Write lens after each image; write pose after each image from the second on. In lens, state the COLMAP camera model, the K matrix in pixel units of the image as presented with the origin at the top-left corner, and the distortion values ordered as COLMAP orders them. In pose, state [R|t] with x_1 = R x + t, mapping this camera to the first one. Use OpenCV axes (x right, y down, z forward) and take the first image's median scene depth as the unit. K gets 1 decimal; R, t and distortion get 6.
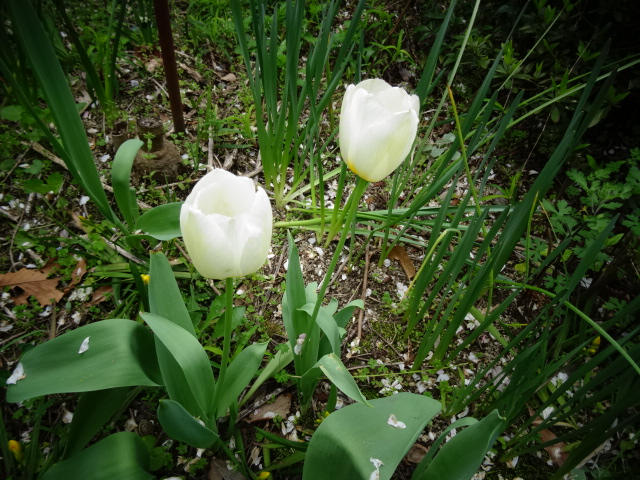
lens RADIAL K [[457.7, 0, 320.0], [0, 457.7, 240.0], [0, 0, 1]] dist [-0.009702, -0.005422]
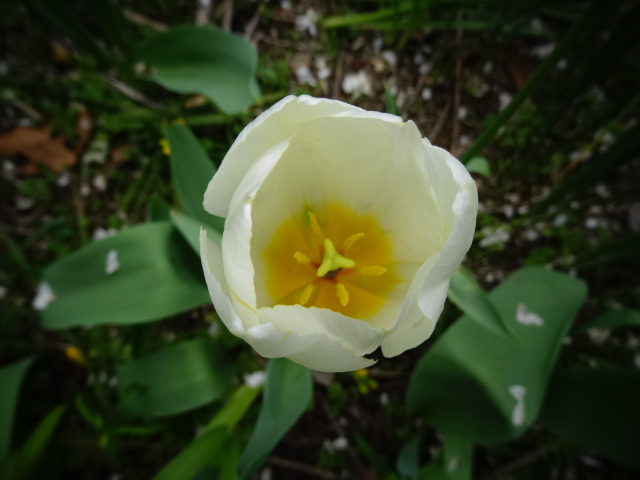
lens RADIAL K [[457.7, 0, 320.0], [0, 457.7, 240.0], [0, 0, 1]] dist [-0.009702, -0.005422]
pose [[0.992200, -0.071815, -0.101895, -0.062007], [0.110899, 0.881810, 0.458381, -0.070599], [0.056933, -0.466105, 0.882895, 0.240878]]
